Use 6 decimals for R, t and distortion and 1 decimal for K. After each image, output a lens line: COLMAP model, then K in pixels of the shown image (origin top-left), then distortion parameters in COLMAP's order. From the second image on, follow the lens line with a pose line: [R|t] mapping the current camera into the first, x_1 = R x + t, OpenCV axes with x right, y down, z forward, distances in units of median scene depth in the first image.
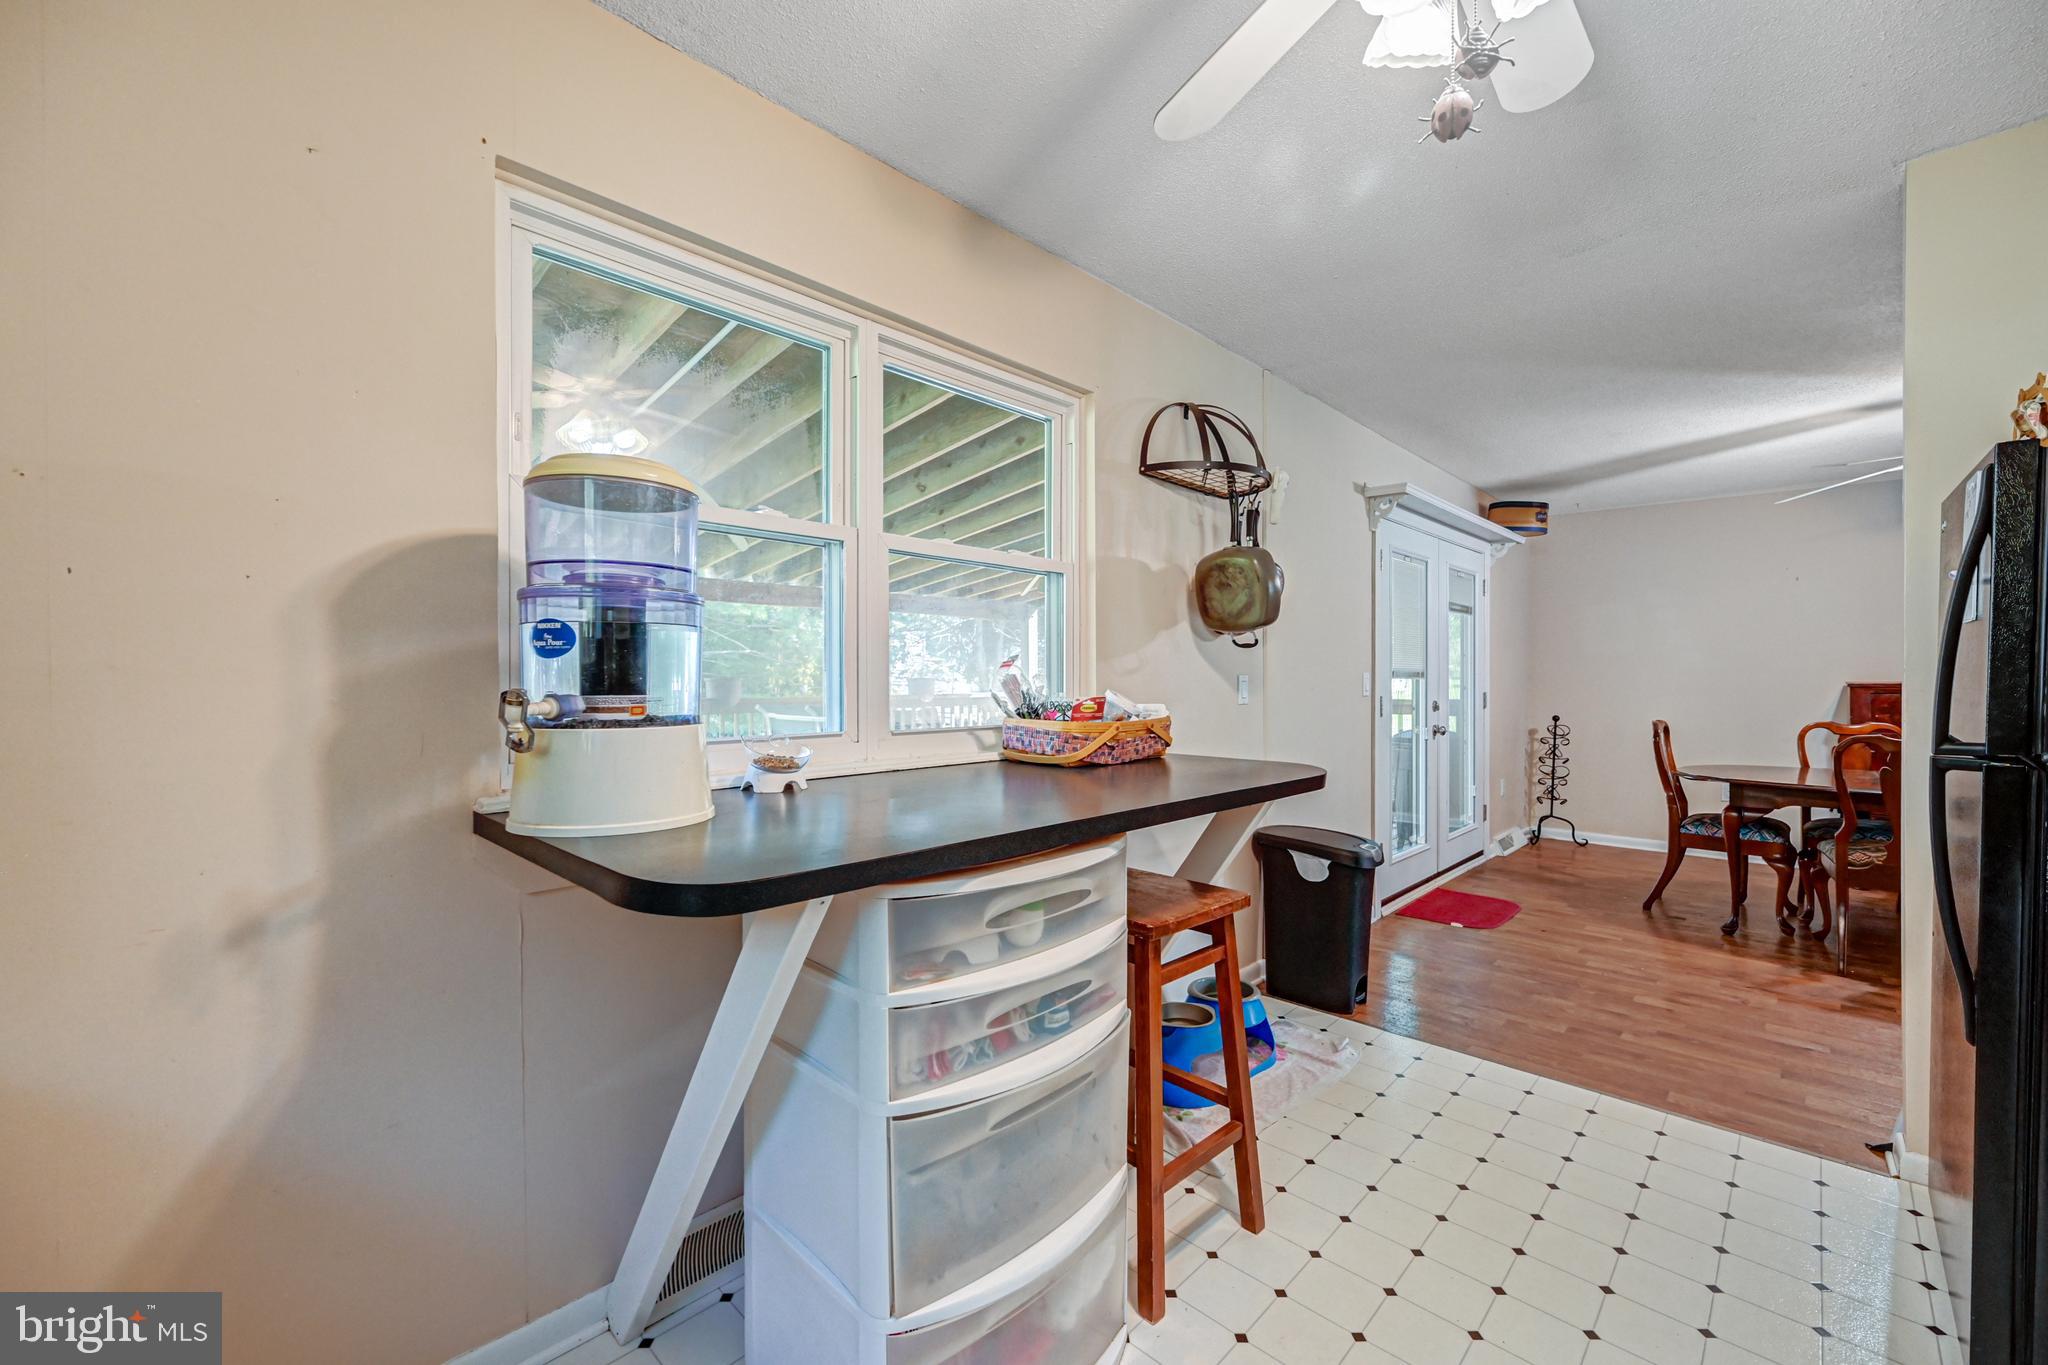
lens RADIAL K [[822.7, 0, 1024.1], [0, 822.7, 679.3], [0, 0, 1]] dist [-0.001125, 0.000121]
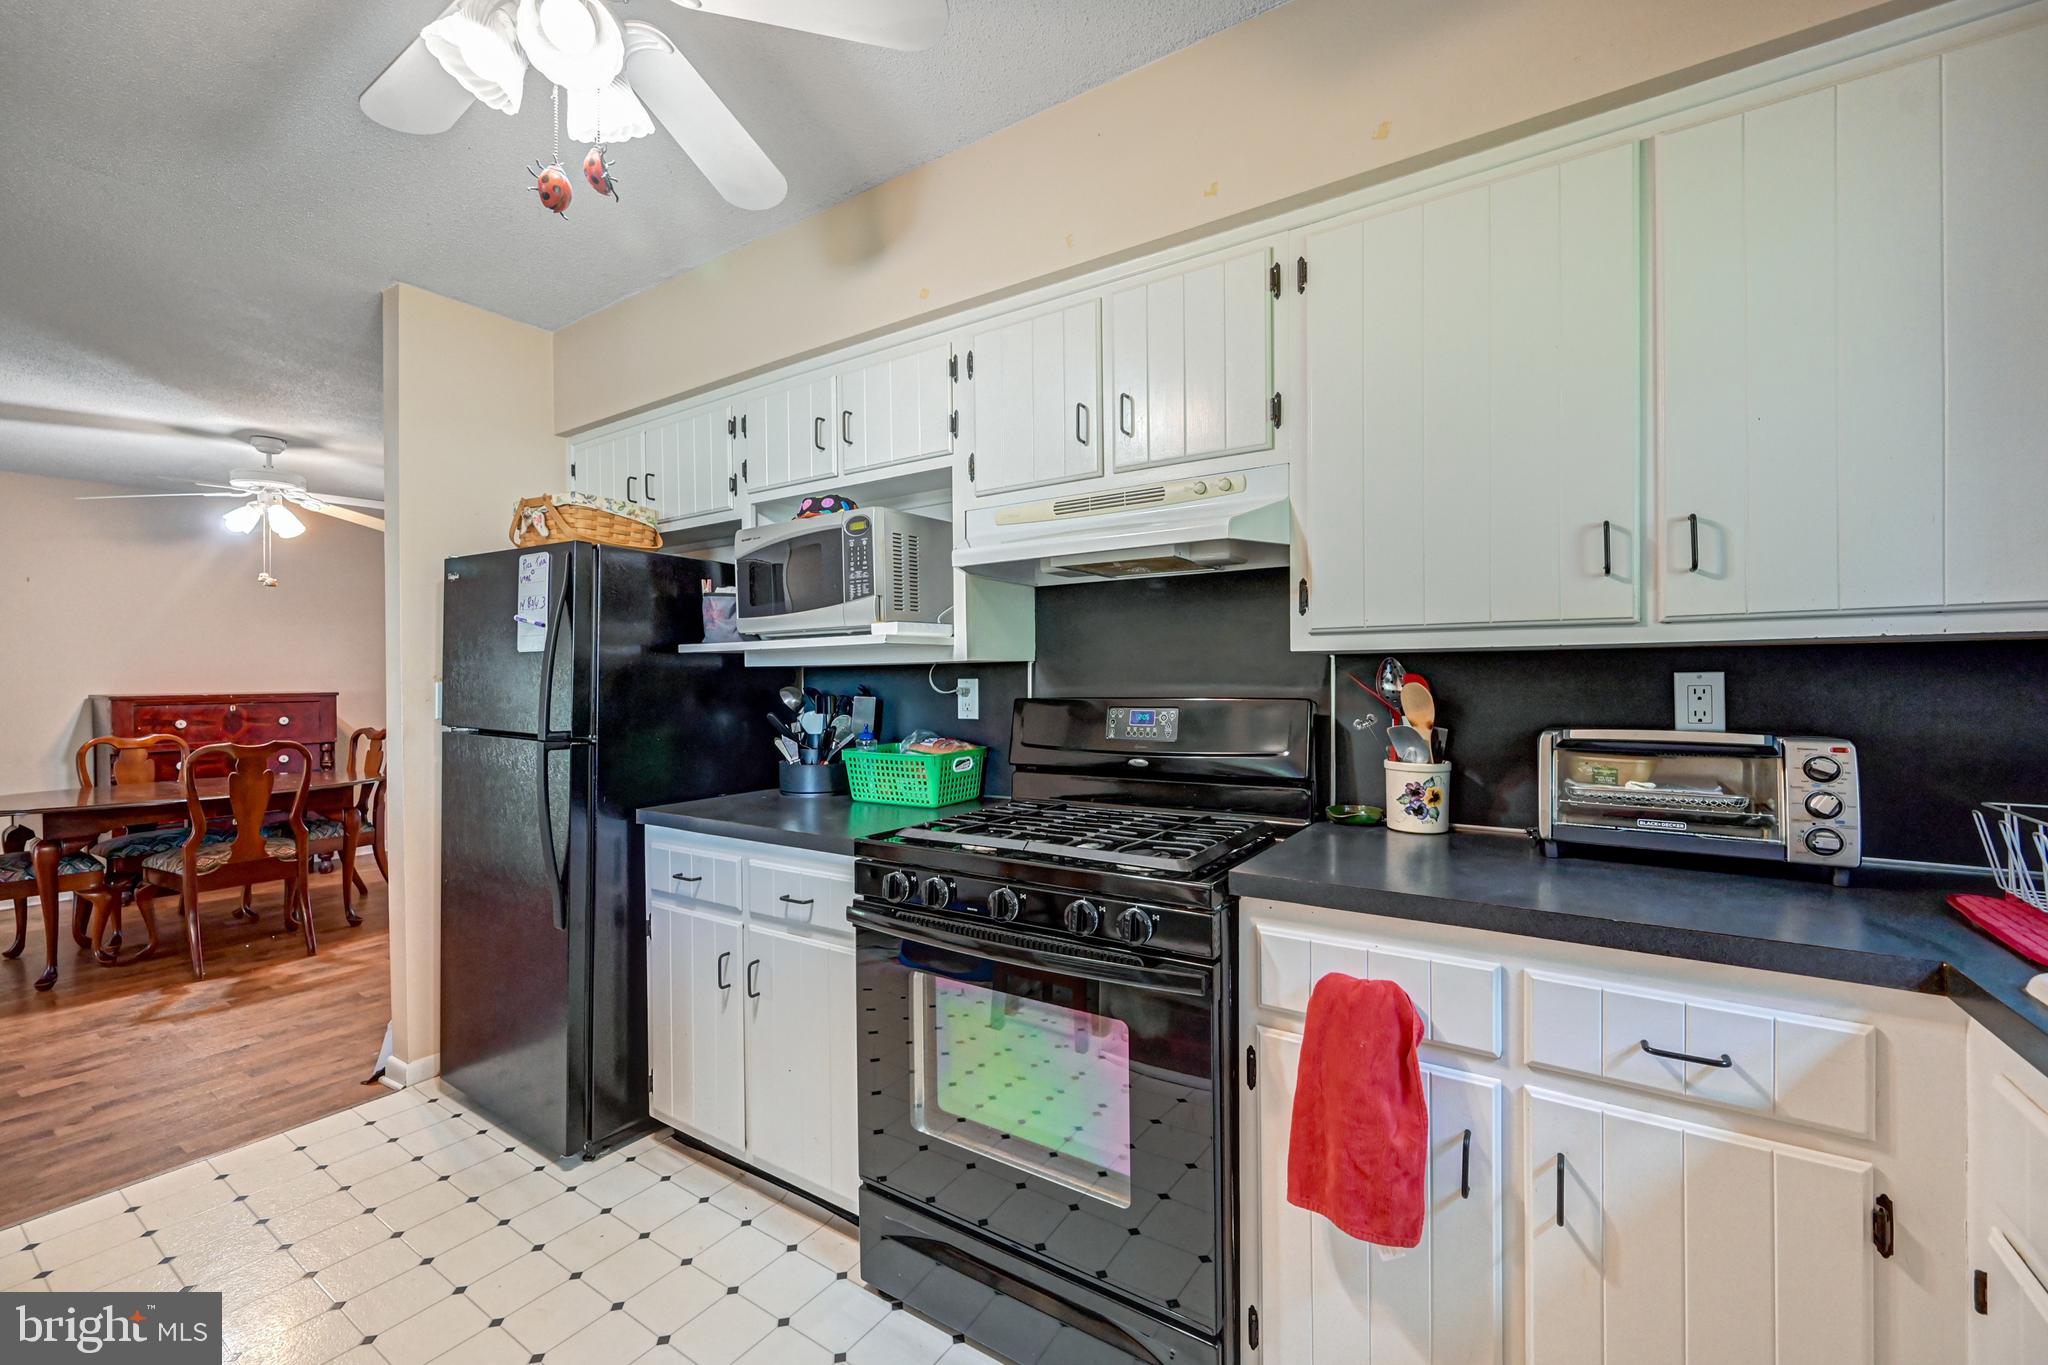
lens RADIAL K [[822.7, 0, 1024.1], [0, 822.7, 679.3], [0, 0, 1]] dist [-0.001125, 0.000121]
pose [[-0.176969, 0.004543, 0.984206, -0.220140], [0.008886, 0.999956, -0.003018, -0.003151], [-0.984176, 0.008212, -0.177001, 0.183170]]
